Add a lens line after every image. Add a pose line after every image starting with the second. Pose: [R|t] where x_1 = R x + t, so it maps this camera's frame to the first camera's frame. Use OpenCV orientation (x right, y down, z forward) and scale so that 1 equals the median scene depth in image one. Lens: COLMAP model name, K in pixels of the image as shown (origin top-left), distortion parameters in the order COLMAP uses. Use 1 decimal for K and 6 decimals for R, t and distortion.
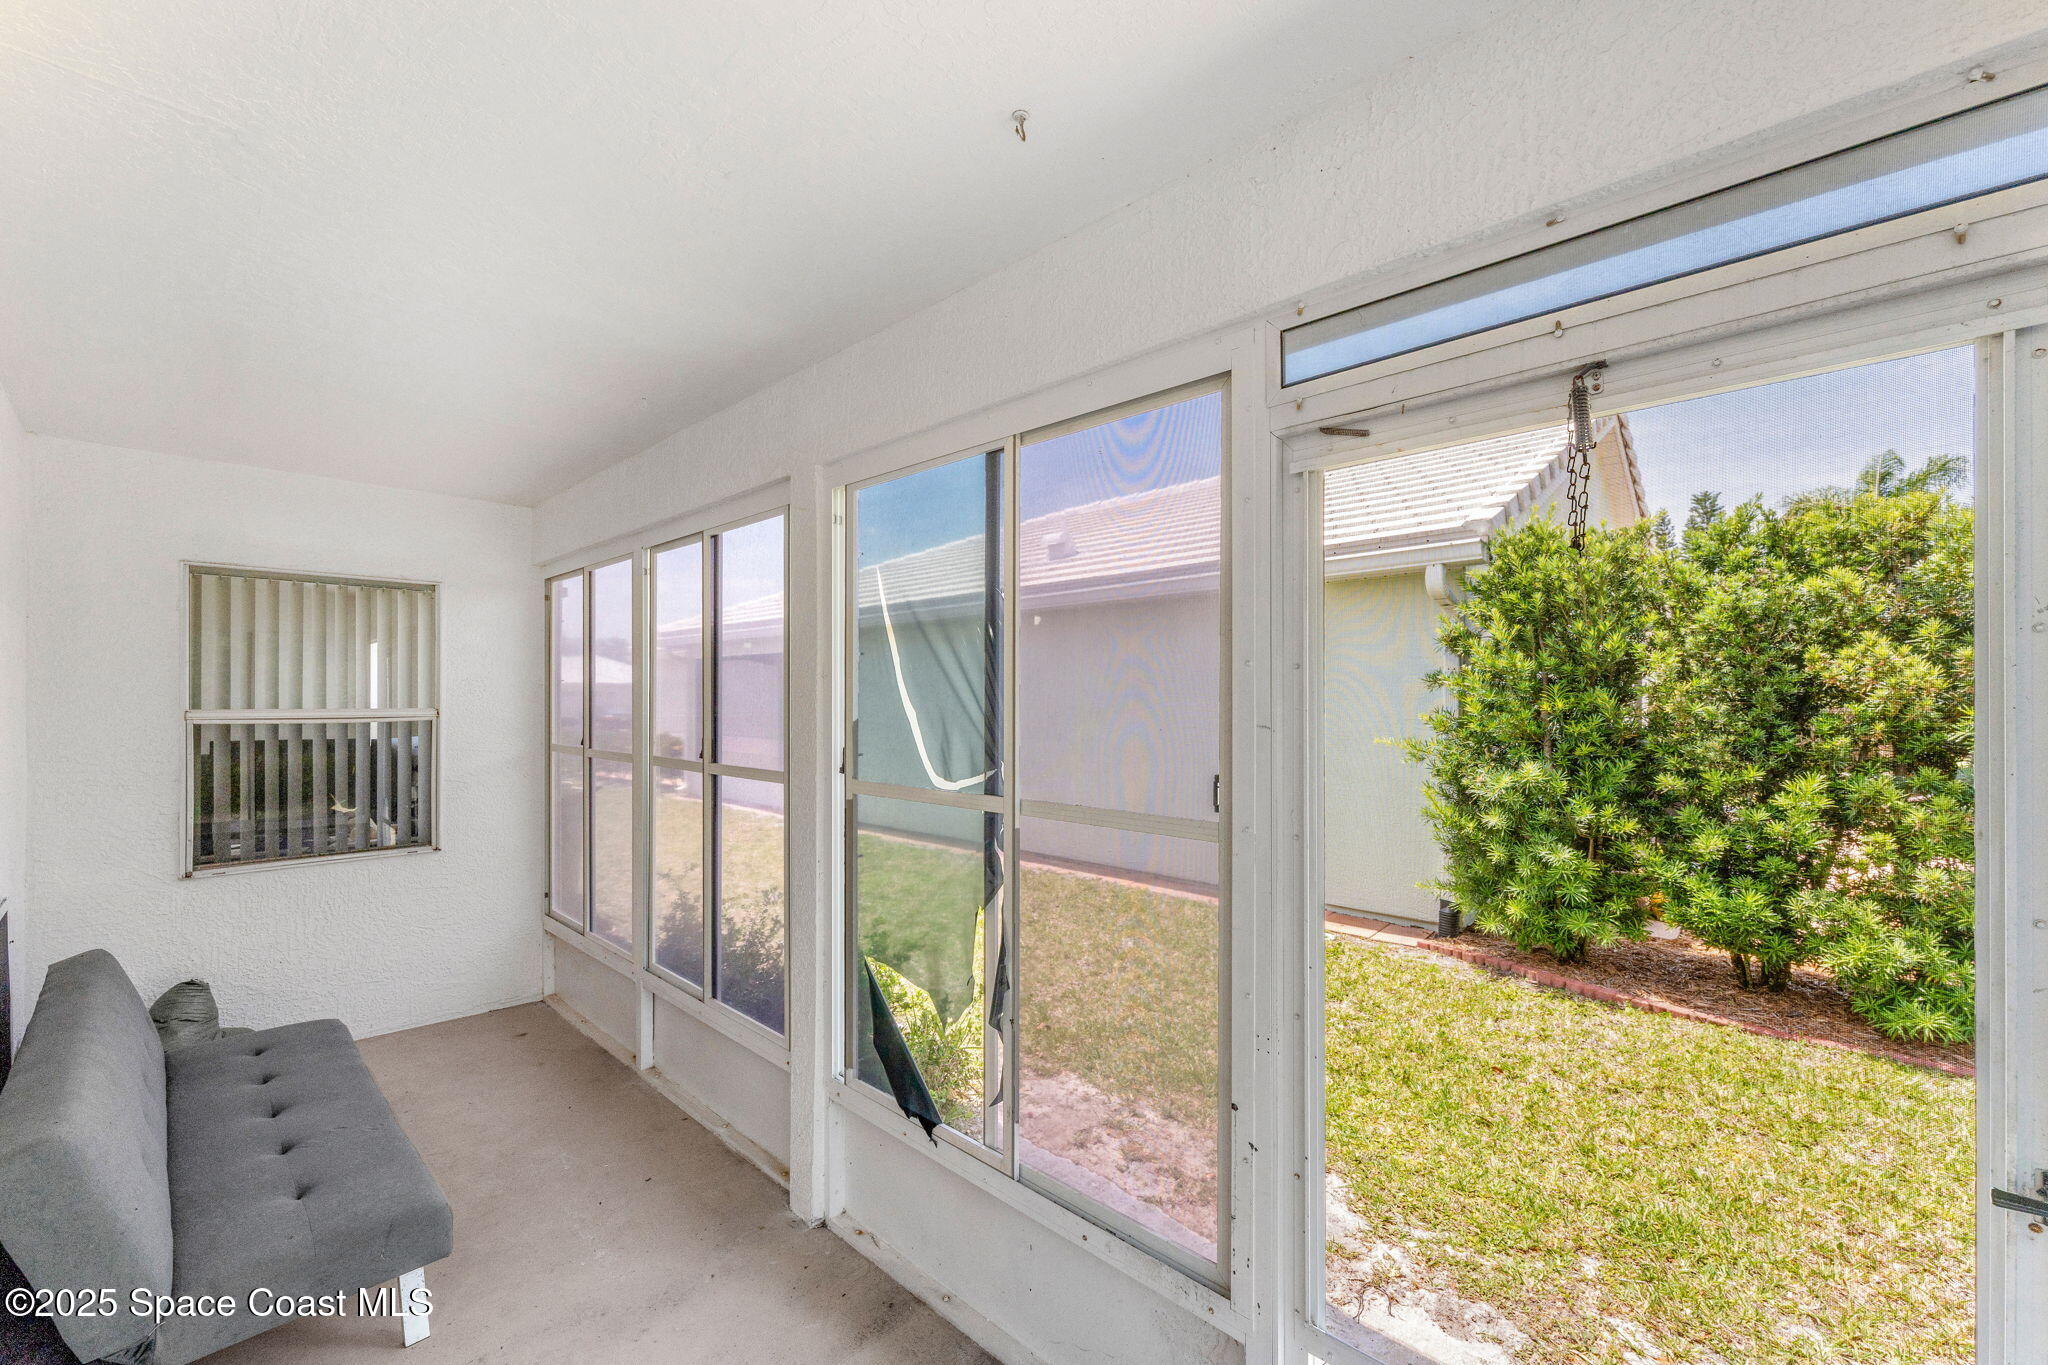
lens RADIAL K [[835.2, 0, 1013.4], [0, 835.2, 690.0], [0, 0, 1]] dist [0.000252, -0.000135]
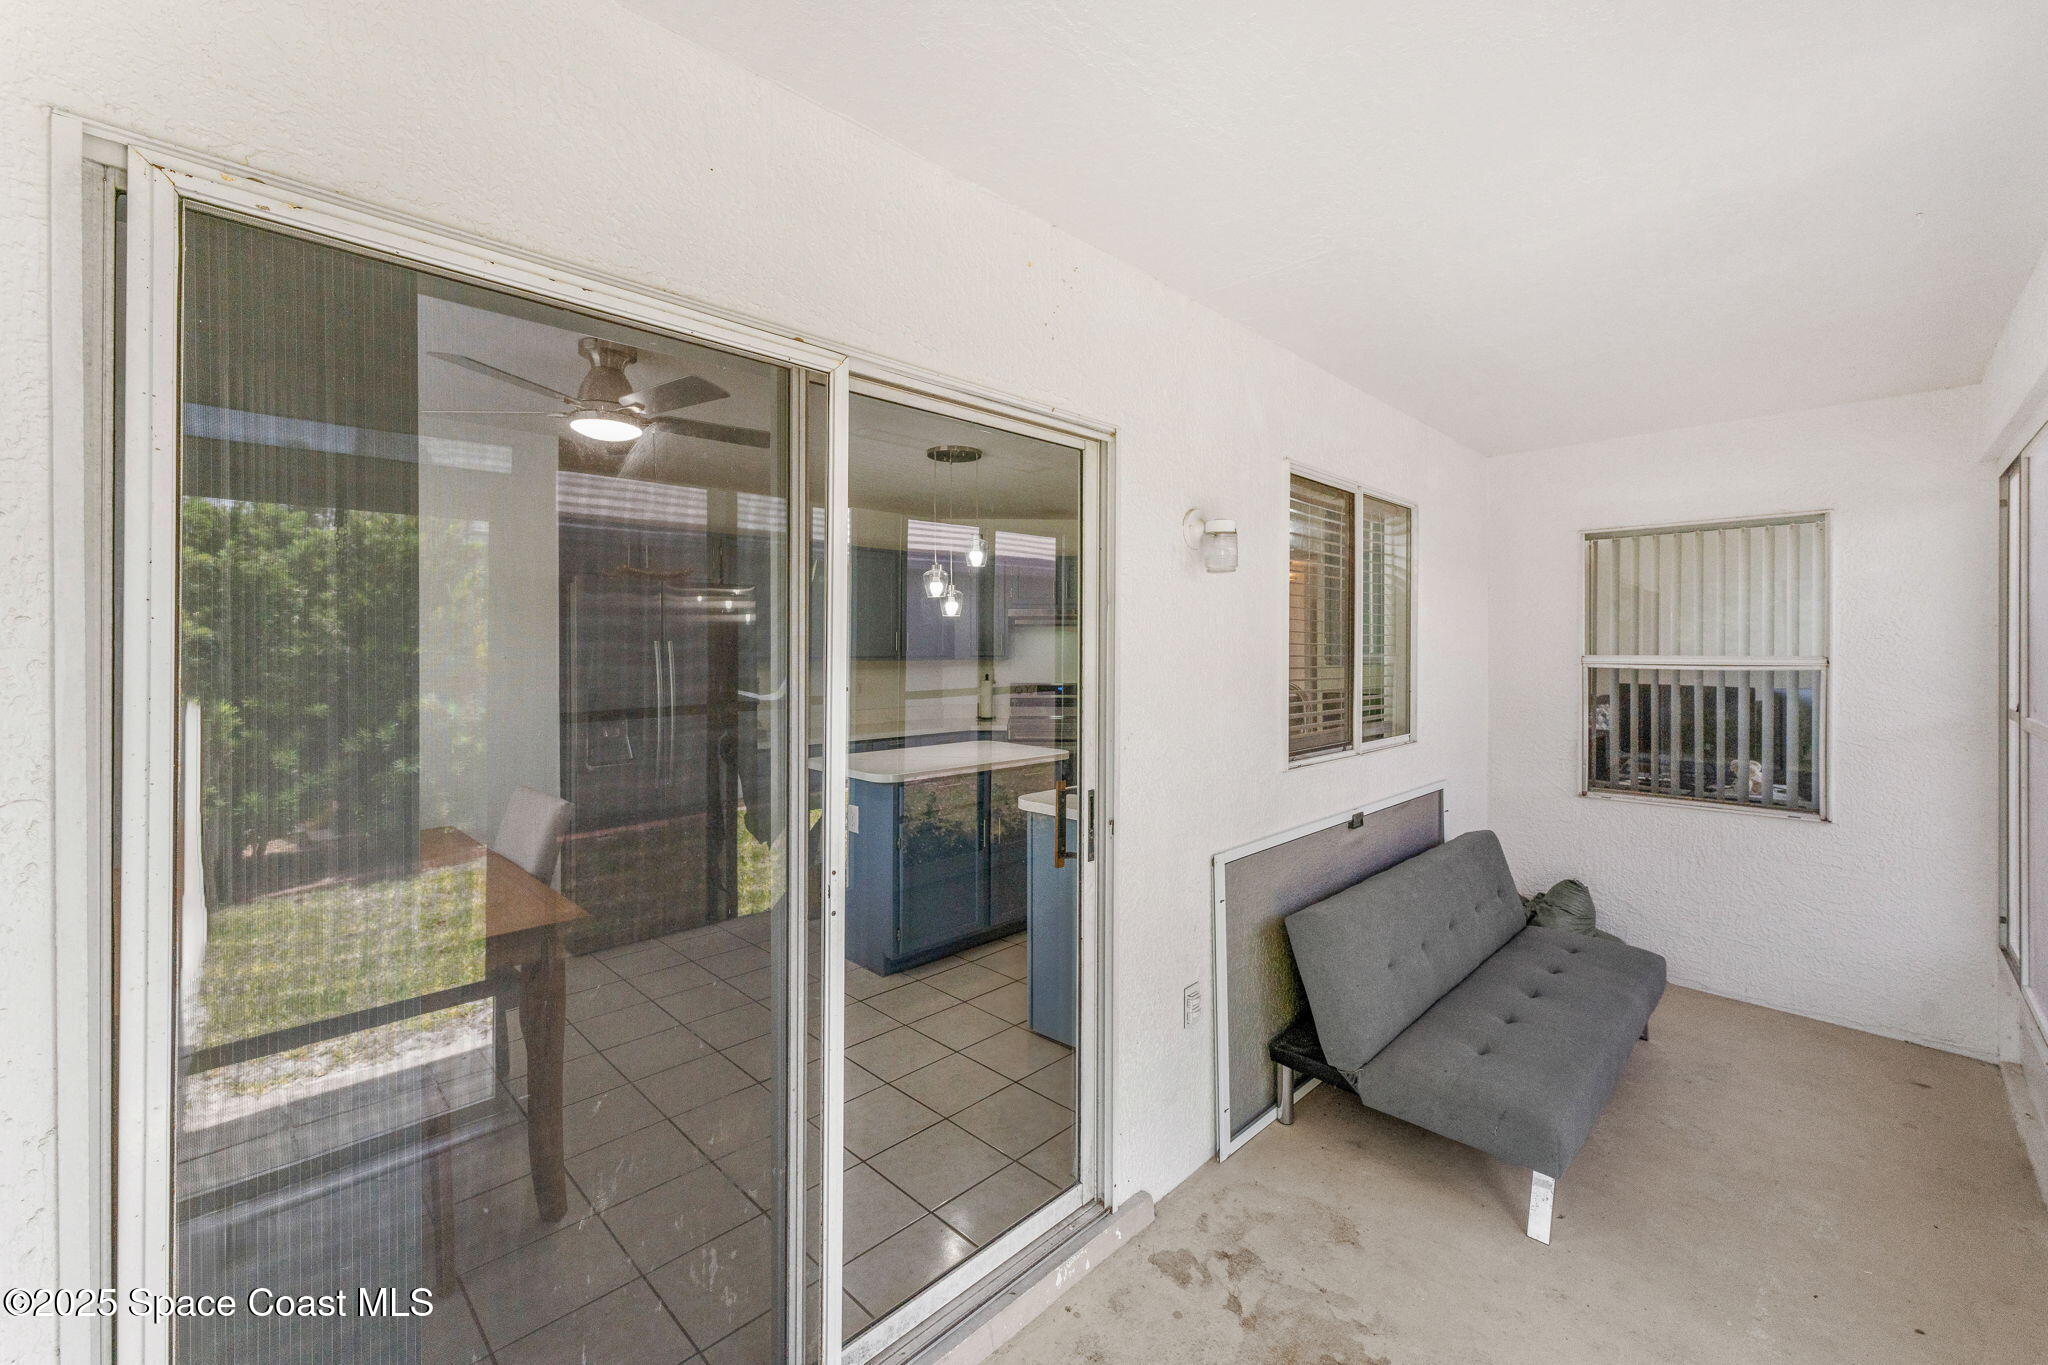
lens RADIAL K [[835.2, 0, 994.4], [0, 835.2, 647.7], [0, 0, 1]] dist [0.000252, -0.000135]
pose [[-0.050599, 0.001165, -0.998718, 0.226689], [0.011912, 0.999929, 0.000563, 0.002589], [0.998648, -0.011868, -0.050609, 0.204755]]
